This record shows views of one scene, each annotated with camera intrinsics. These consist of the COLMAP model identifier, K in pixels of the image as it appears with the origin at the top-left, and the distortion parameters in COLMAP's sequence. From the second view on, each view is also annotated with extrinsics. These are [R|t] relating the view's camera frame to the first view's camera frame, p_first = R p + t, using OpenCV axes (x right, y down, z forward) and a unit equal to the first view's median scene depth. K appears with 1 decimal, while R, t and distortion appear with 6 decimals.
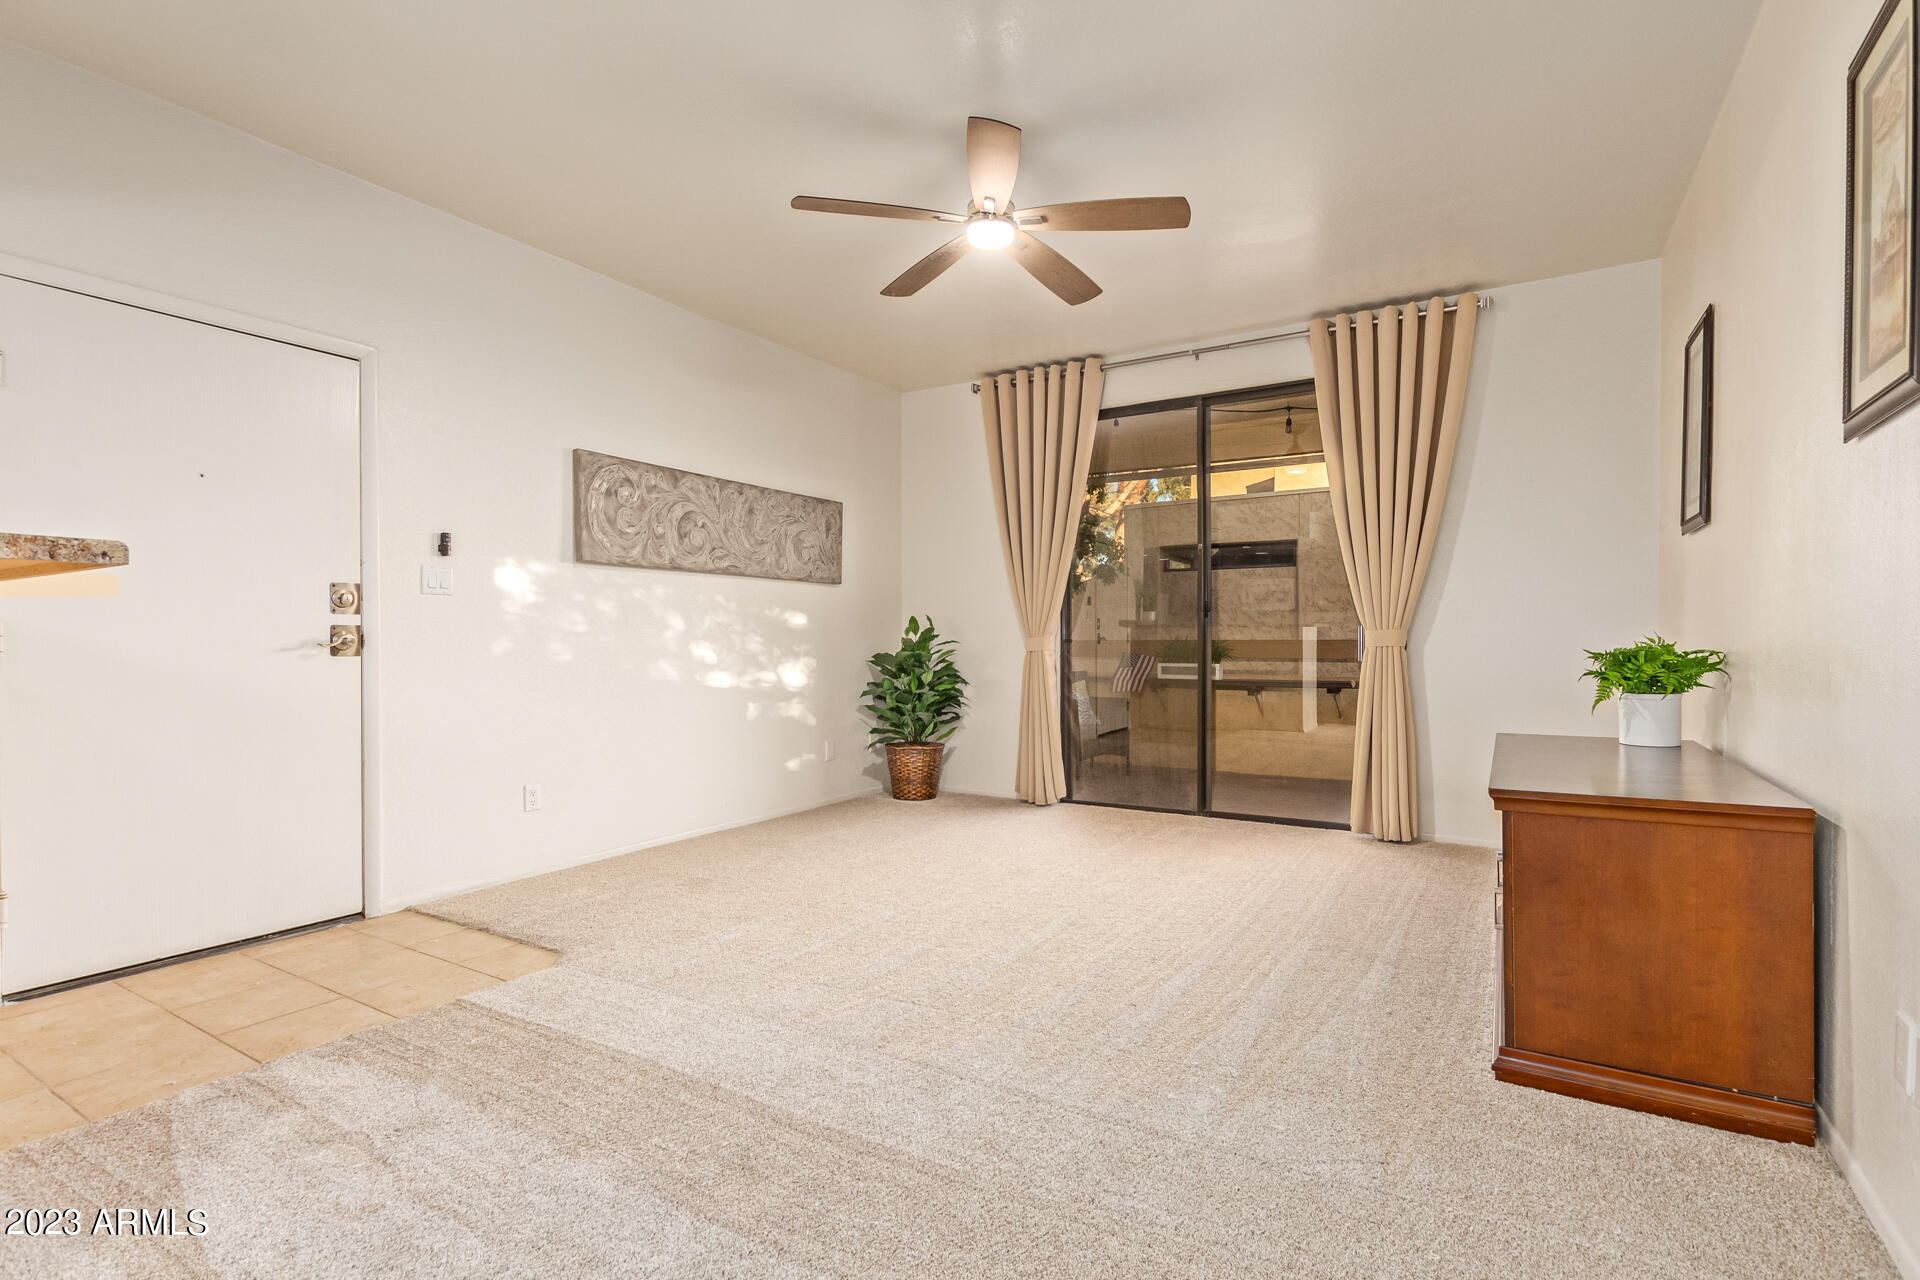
lens RADIAL K [[893.7, 0, 975.1], [0, 893.7, 643.9], [0, 0, 1]] dist [0.010902, -0.001415]
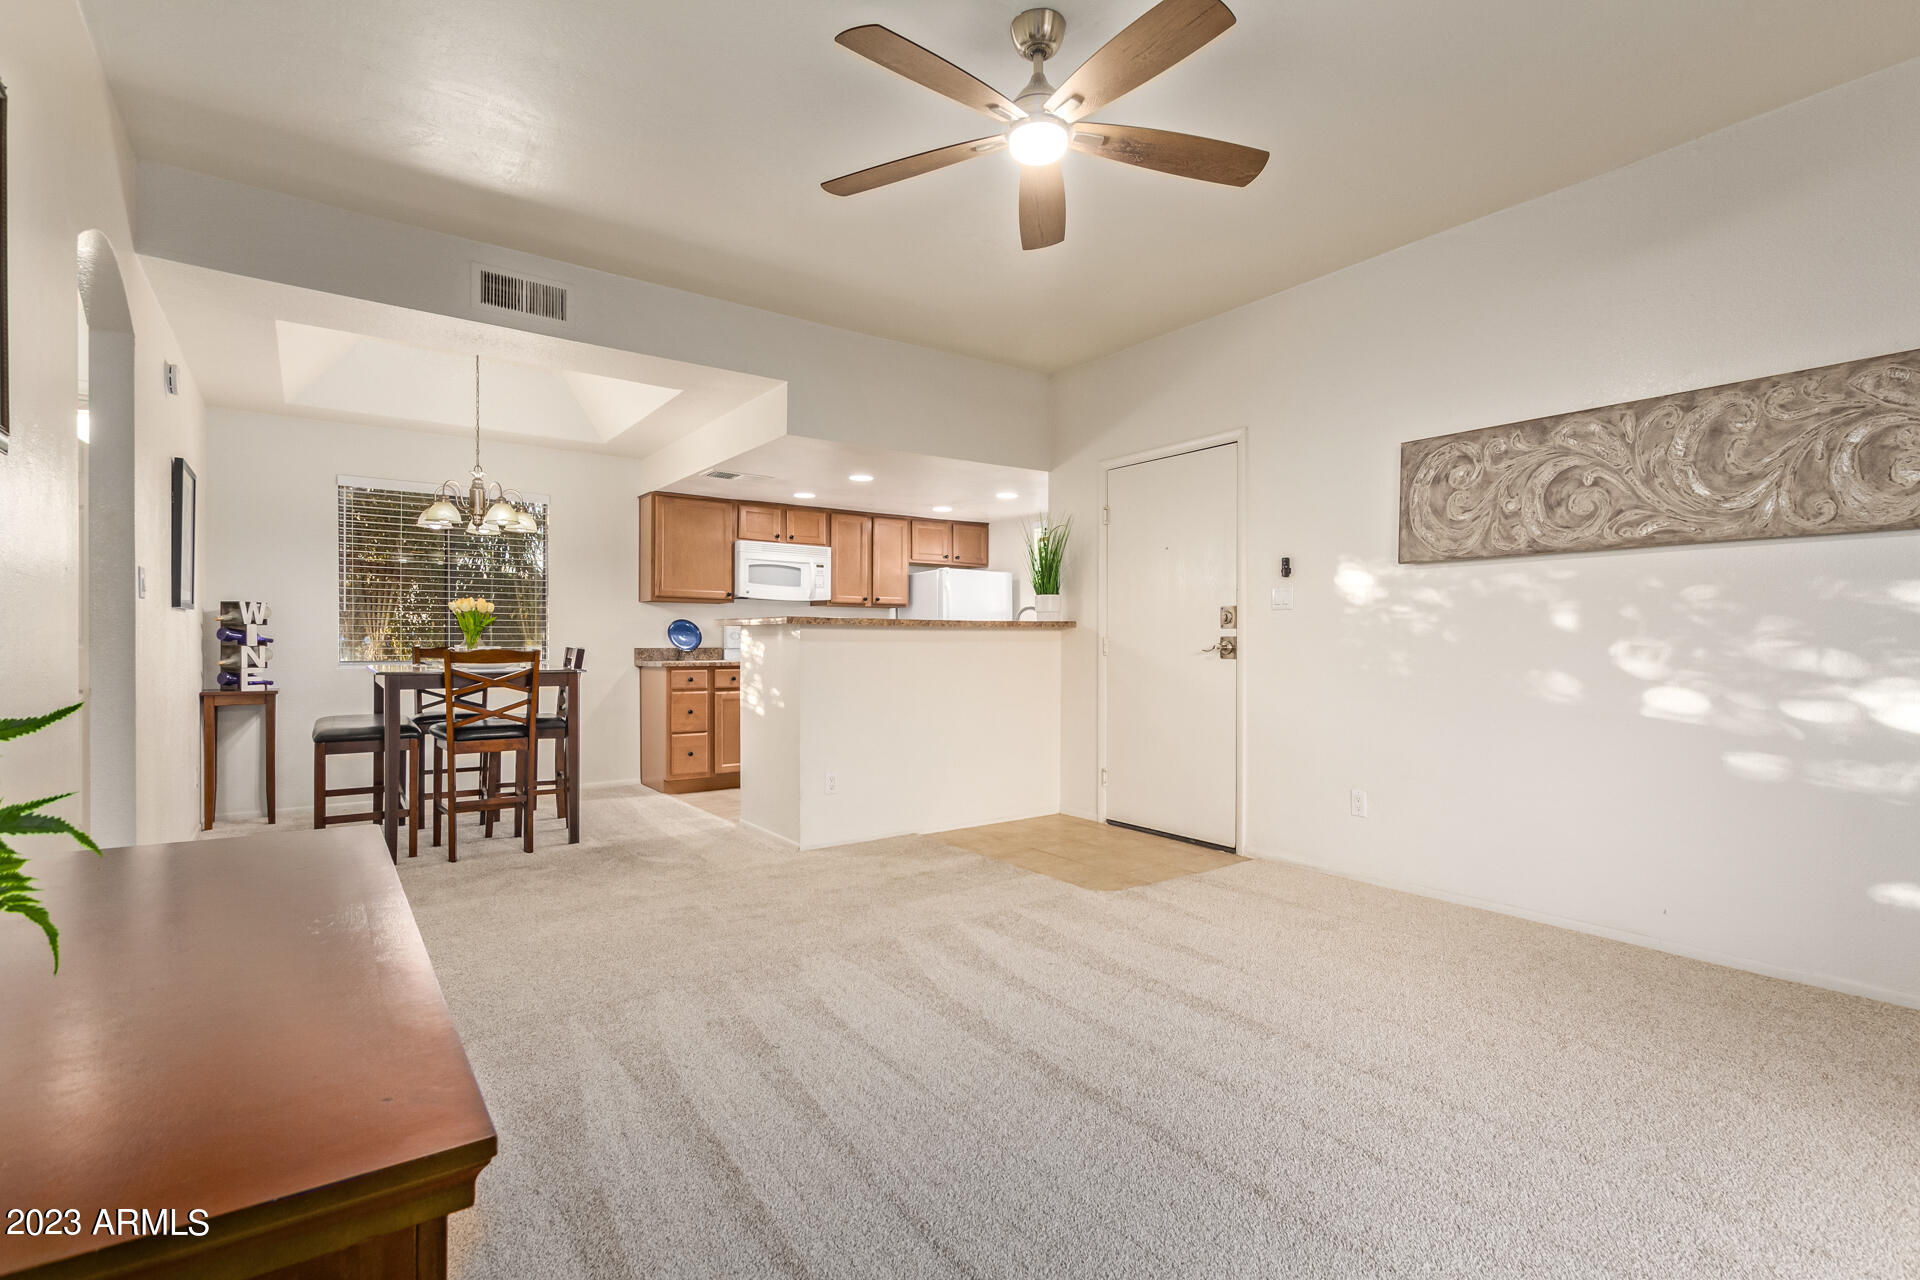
lens RADIAL K [[893.7, 0, 953.3], [0, 893.7, 638.2], [0, 0, 1]] dist [0.010902, -0.001415]
pose [[-0.388288, -0.005791, -0.921520, 0.534647], [-0.006139, 0.999974, -0.003697, -0.007496], [0.921518, 0.004221, -0.388314, 0.836036]]
